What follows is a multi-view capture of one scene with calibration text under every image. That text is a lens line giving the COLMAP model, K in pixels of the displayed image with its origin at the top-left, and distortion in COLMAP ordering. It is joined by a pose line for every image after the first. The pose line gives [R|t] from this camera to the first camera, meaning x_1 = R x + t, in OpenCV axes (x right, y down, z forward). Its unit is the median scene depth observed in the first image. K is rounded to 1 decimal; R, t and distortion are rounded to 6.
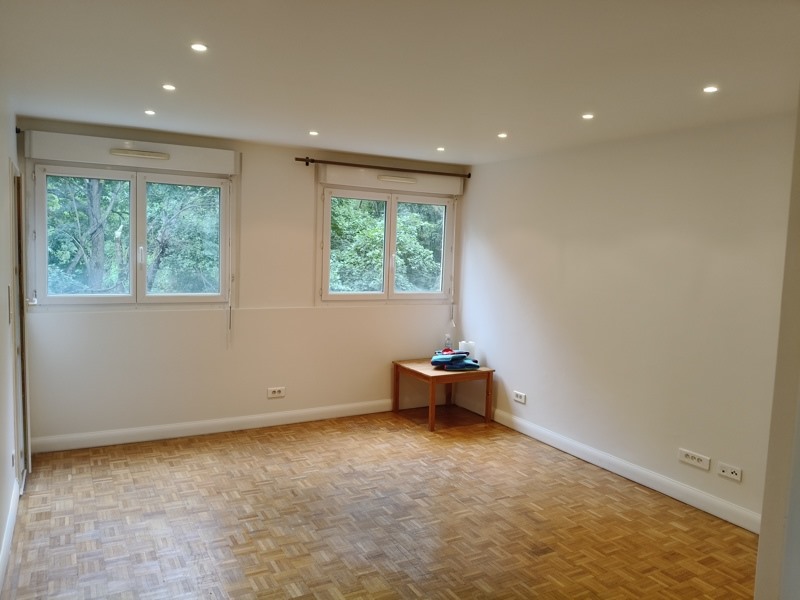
lens RADIAL K [[597.2, 0, 400.0], [0, 597.2, 300.0], [0, 0, 1]] dist [-0.001872, -0.004671]
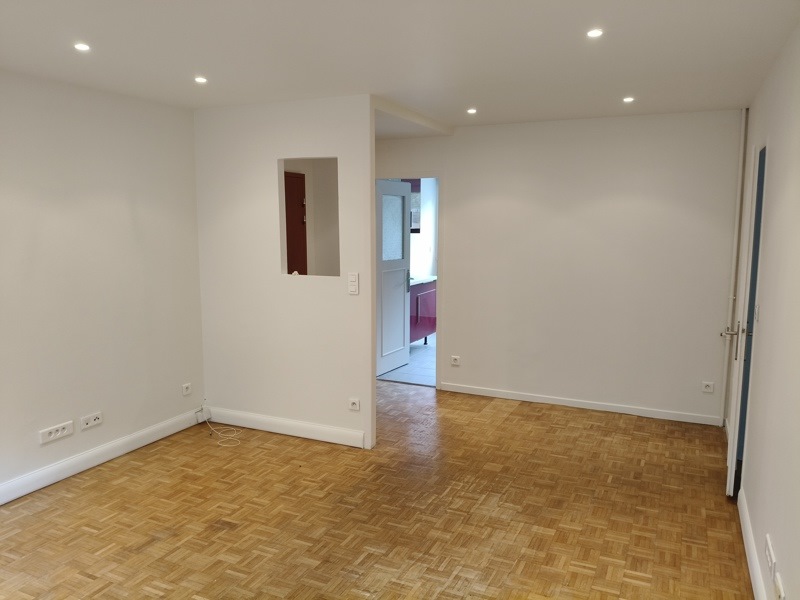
lens RADIAL K [[597.2, 0, 400.0], [0, 597.2, 300.0], [0, 0, 1]] dist [-0.001872, -0.004671]
pose [[-0.578618, -0.138406, 0.803769, -0.441613], [0.052521, 0.977128, 0.206066, -0.084225], [-0.813906, 0.161448, -0.558115, 0.832007]]
